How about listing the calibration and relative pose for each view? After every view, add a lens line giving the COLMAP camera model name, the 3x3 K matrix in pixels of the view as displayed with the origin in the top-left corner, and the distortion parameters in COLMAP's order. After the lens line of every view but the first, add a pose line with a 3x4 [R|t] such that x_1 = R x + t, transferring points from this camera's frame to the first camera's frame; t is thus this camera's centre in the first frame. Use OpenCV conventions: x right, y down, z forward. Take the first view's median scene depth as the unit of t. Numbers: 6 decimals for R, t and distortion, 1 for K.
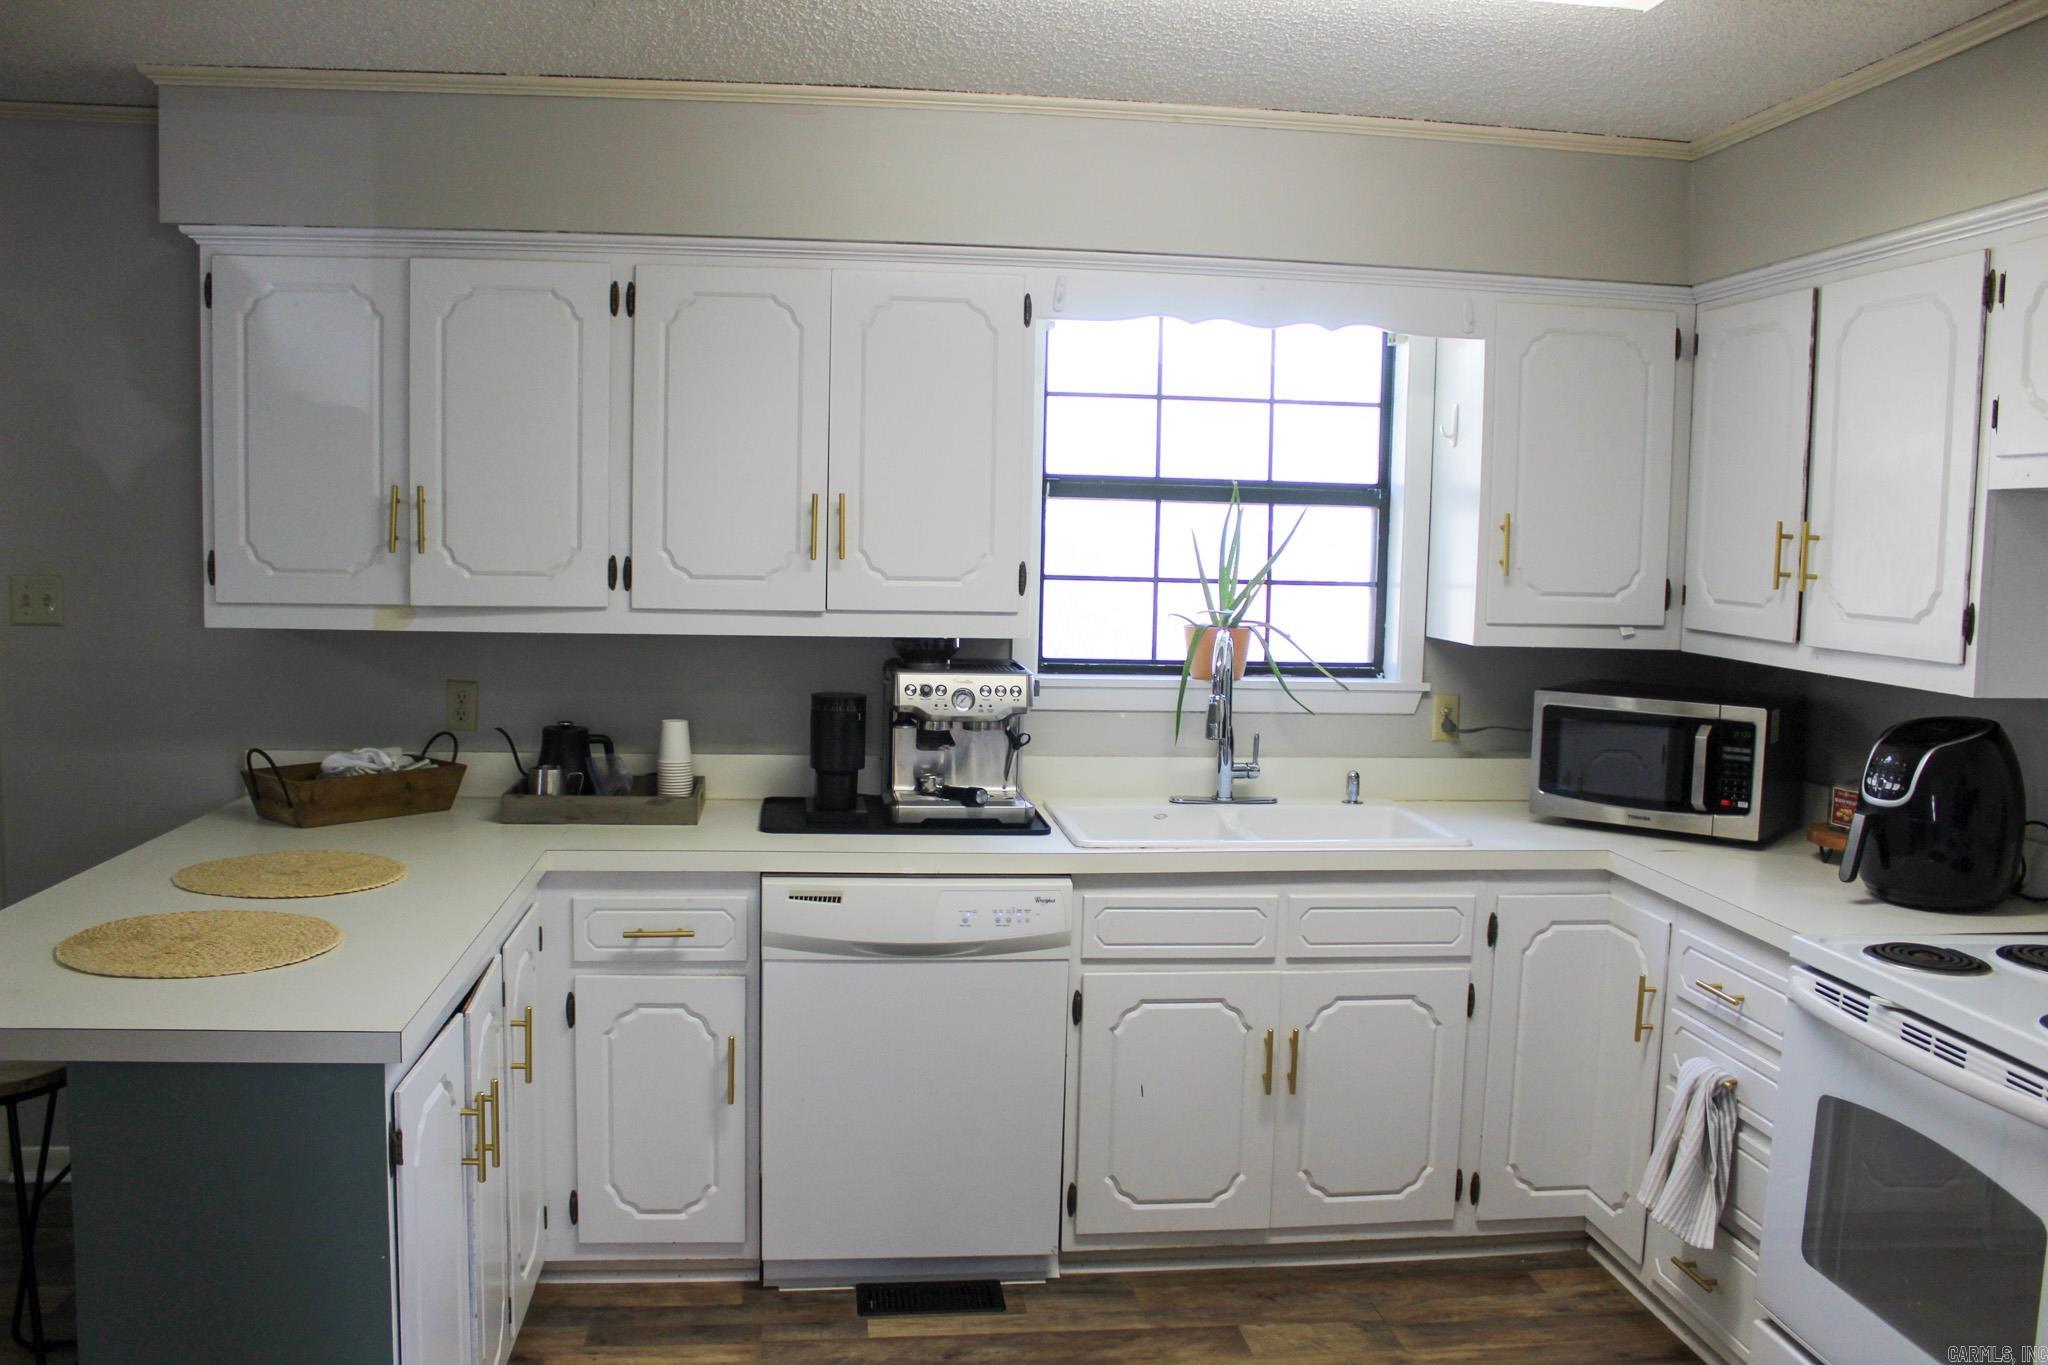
lens RADIAL K [[1699.1, 0, 1027.9], [0, 1699.1, 689.1], [0, 0, 1]] dist [-0.164150, 0.139405]
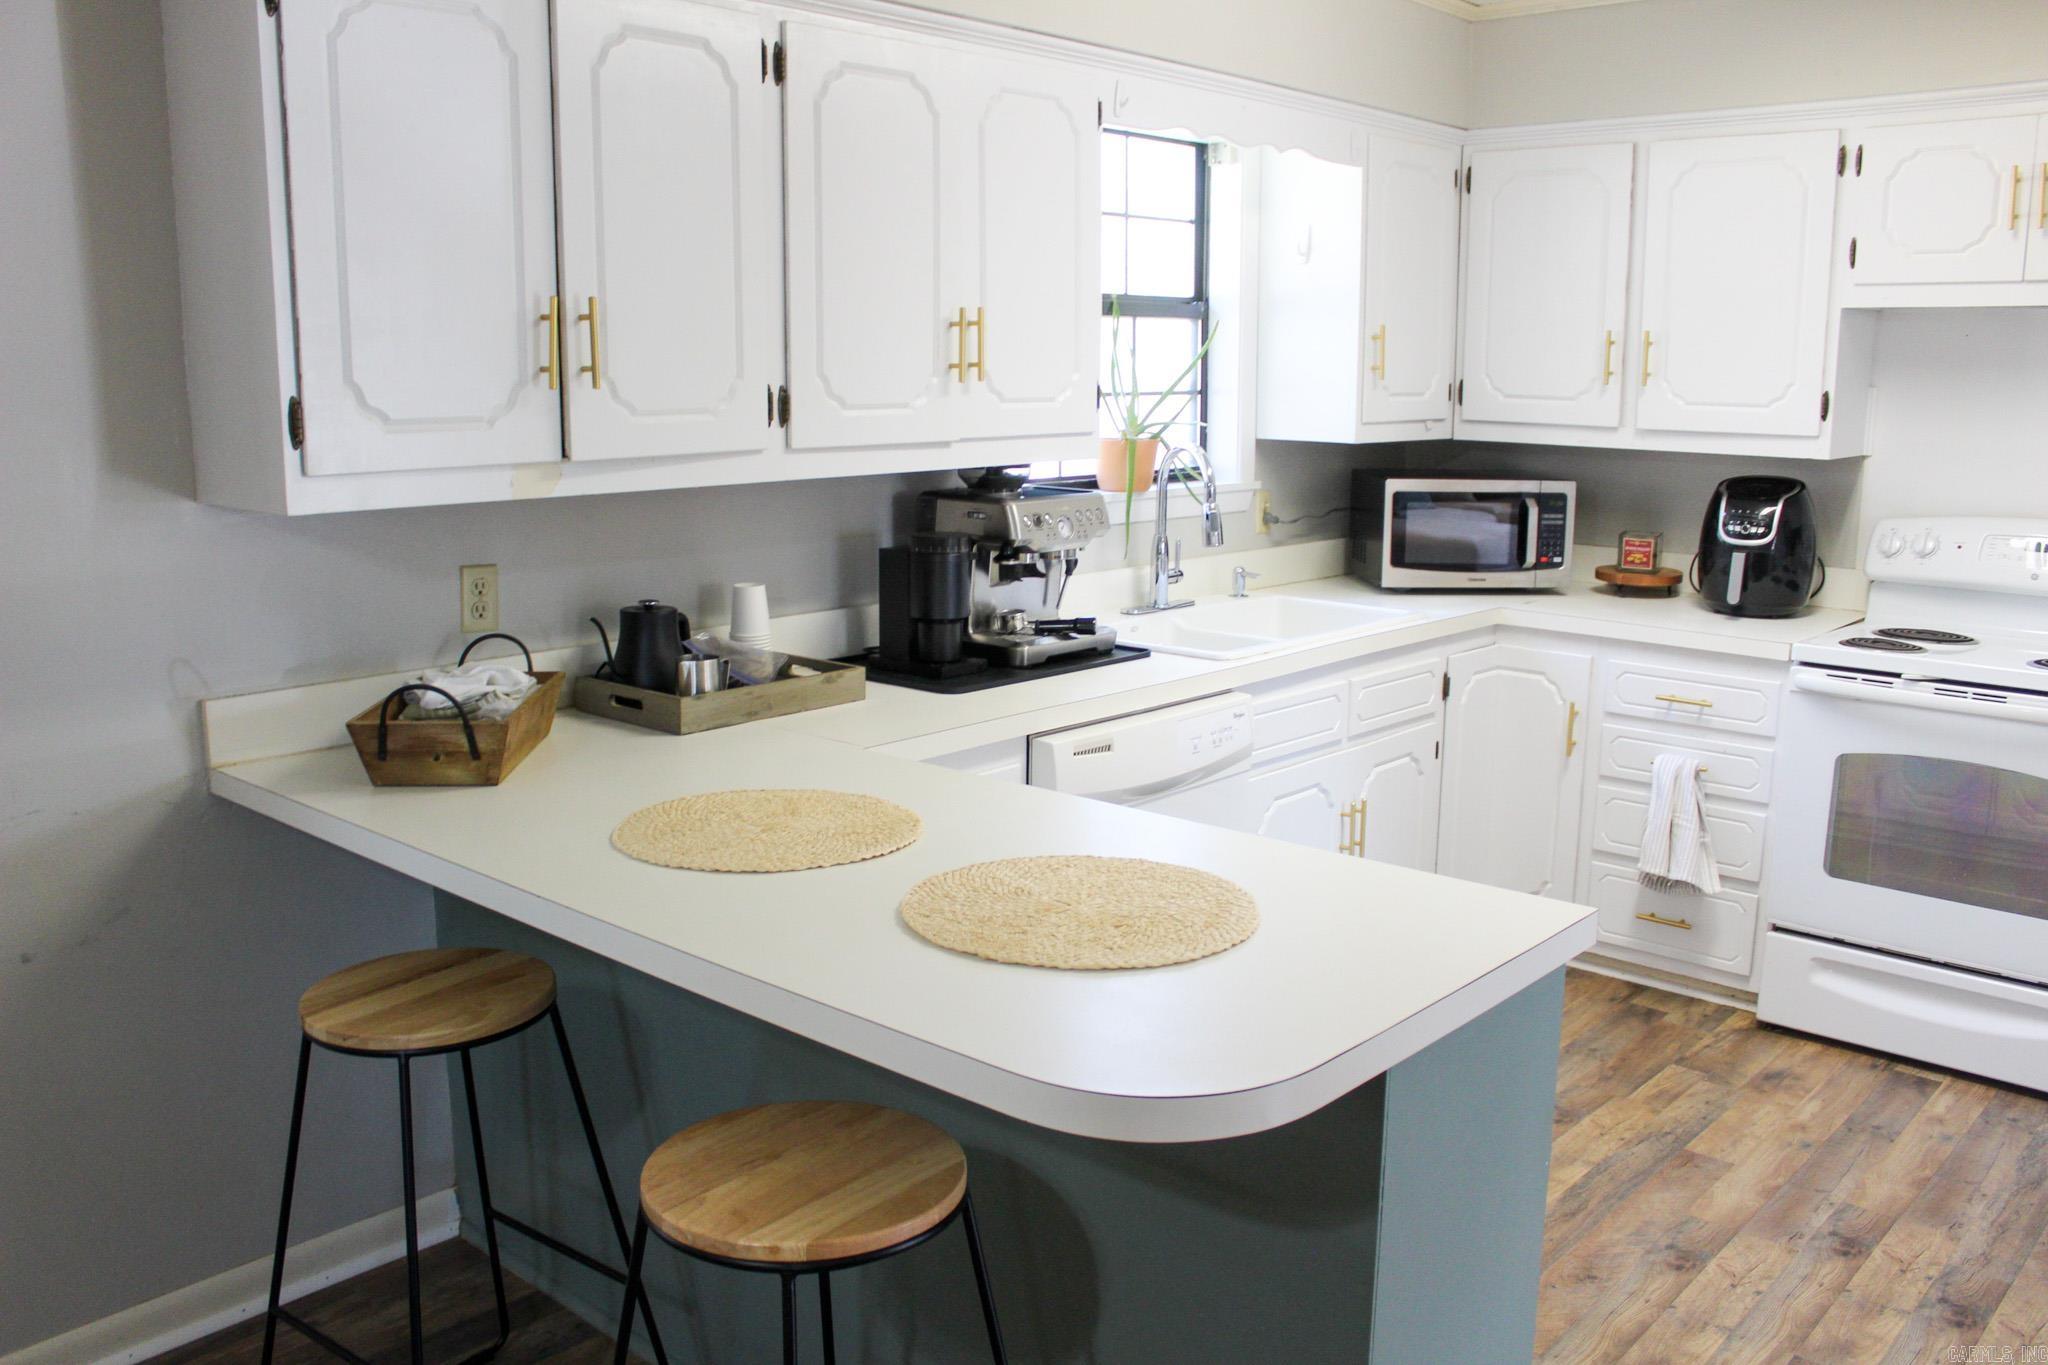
lens RADIAL K [[1699.1, 0, 1015.2], [0, 1699.1, 681.7], [0, 0, 1]] dist [-0.164150, 0.139405]
pose [[0.762883, -0.142714, 0.630589, -0.714621], [0.076671, 0.988421, 0.130943, -0.036724], [-0.641975, -0.051546, 0.764991, 0.309232]]
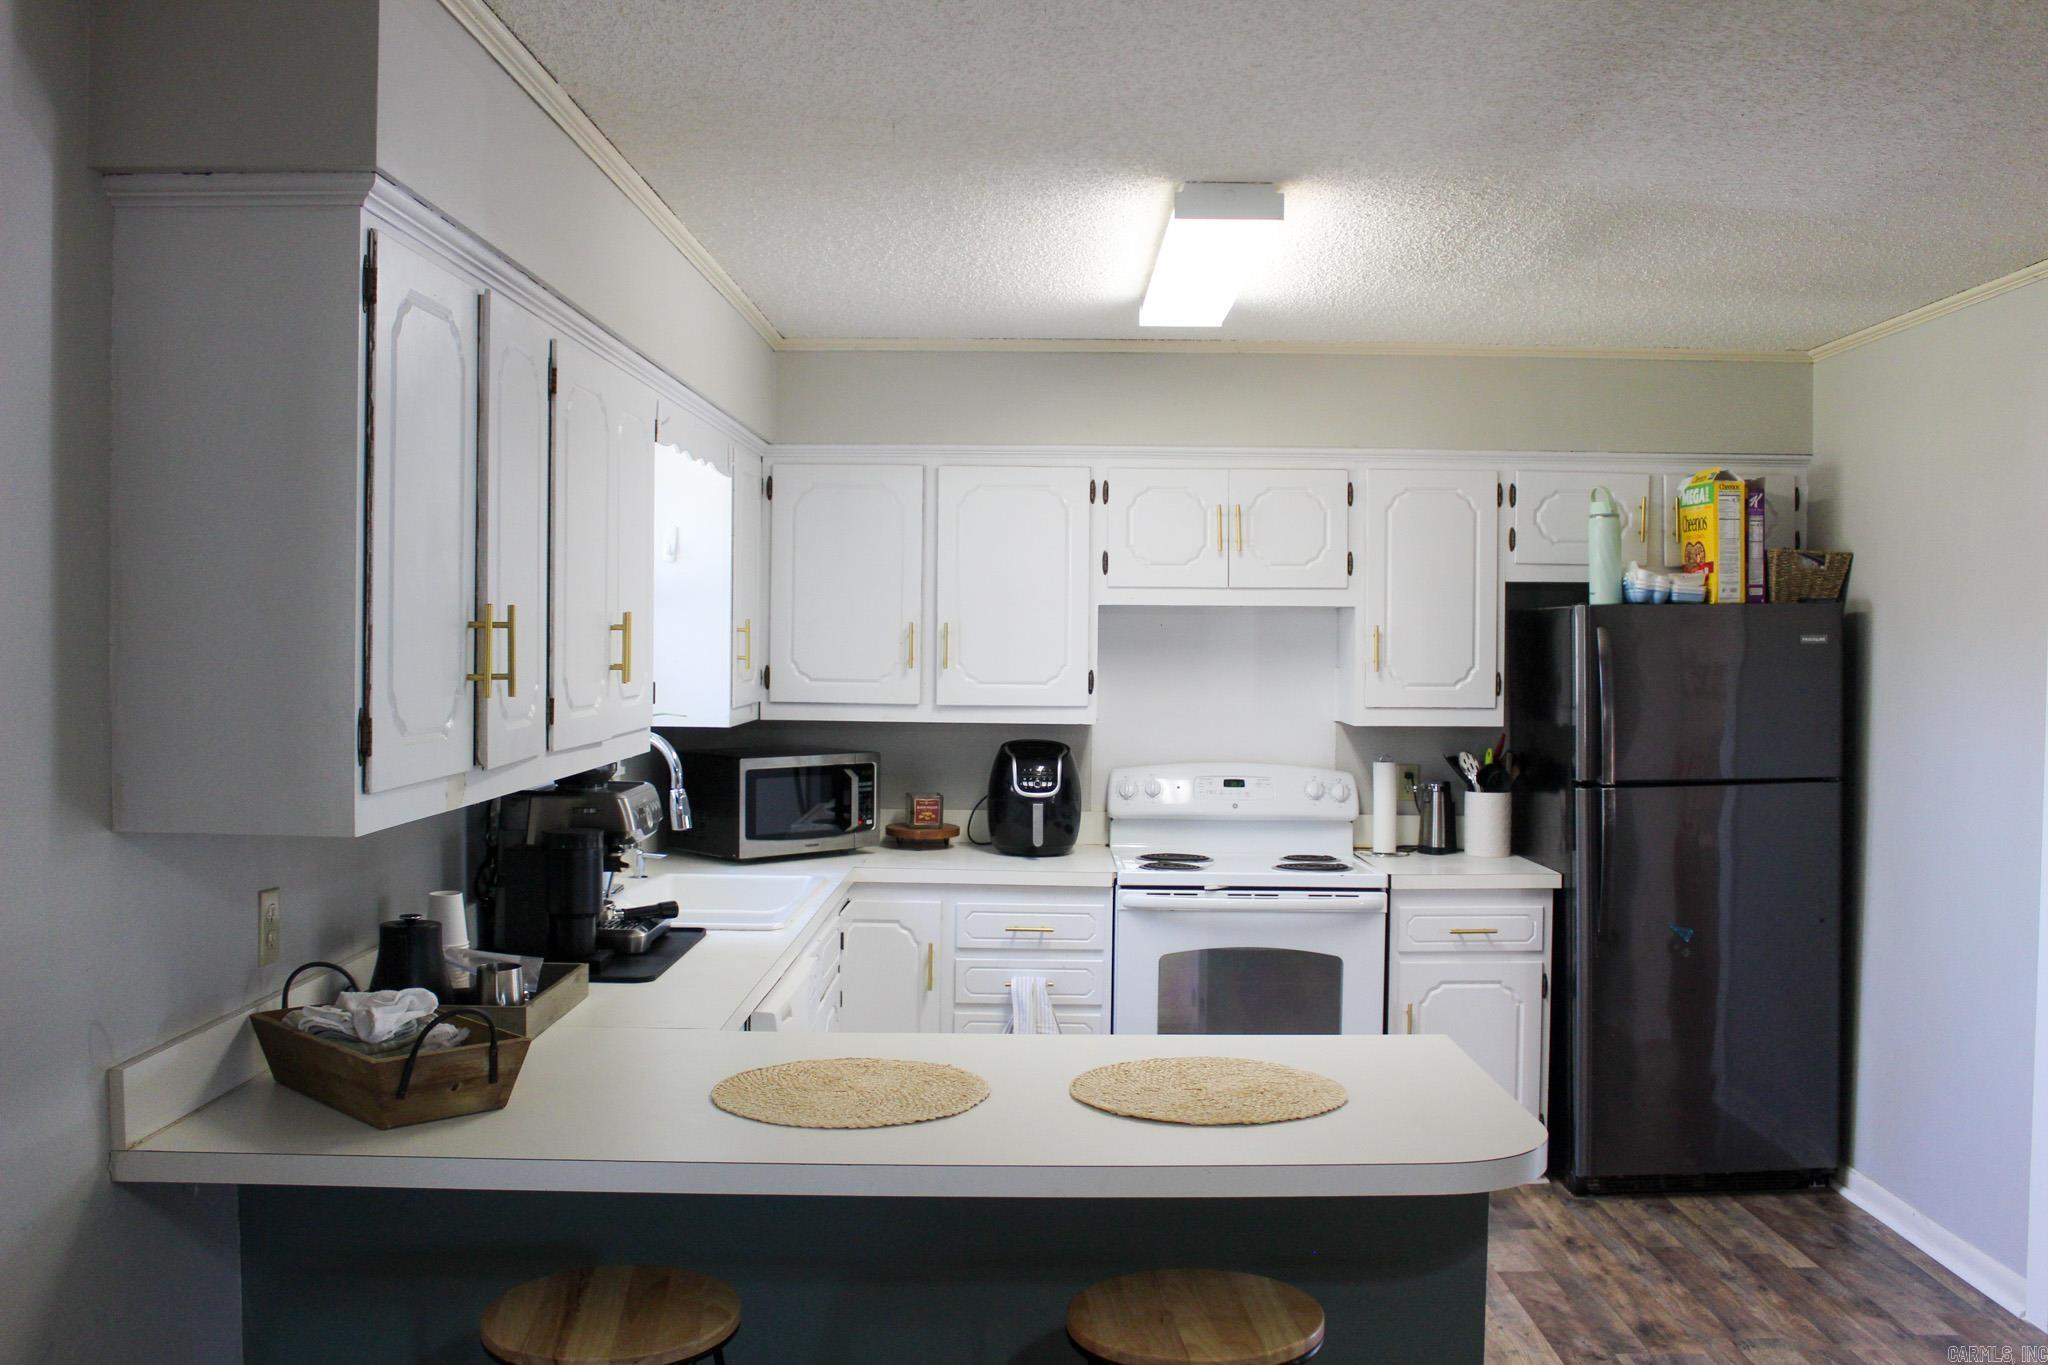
lens RADIAL K [[1827.1, 0, 1038.1], [0, 1827.1, 678.4], [0, 0, 1]] dist [-0.128232, 0.019610]
pose [[0.127671, -0.045970, 0.990751, -1.129670], [0.087063, 0.995589, 0.034975, -0.097587], [-0.987988, 0.081793, 0.131110, 0.673415]]
